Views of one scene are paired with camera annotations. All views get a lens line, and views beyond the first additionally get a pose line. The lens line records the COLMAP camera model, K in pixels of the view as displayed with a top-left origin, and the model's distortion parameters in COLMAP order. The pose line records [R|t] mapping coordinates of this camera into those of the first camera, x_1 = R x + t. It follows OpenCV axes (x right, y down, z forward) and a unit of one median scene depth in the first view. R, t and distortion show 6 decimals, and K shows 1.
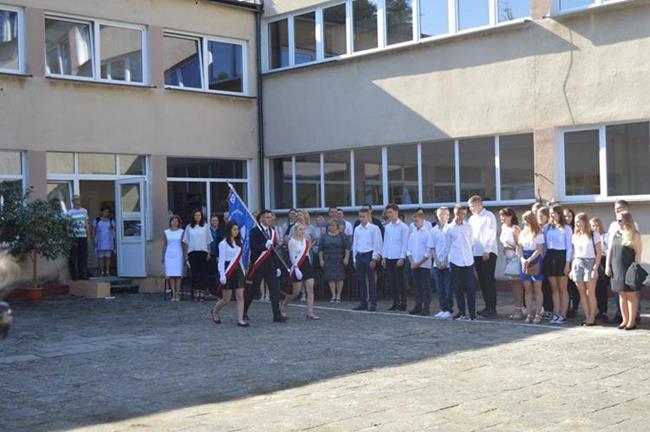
lens RADIAL K [[940.4, 0, 325.0], [0, 940.4, 216.0], [0, 0, 1]] dist [-0.010823, -0.005358]
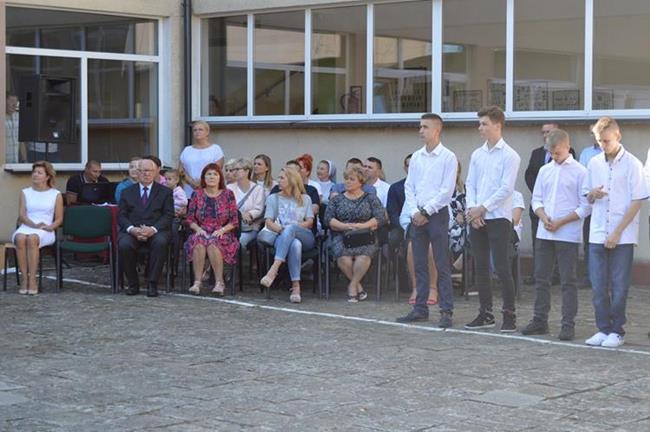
lens RADIAL K [[1506.4, 0, 325.0], [0, 1506.4, 216.0], [0, 0, 1]] dist [0.113844, 0.356672]
pose [[0.997656, 0.023021, 0.064445, -0.046207], [-0.026341, 0.998343, 0.051158, 0.004282], [-0.063161, -0.052735, 0.996609, 0.167277]]
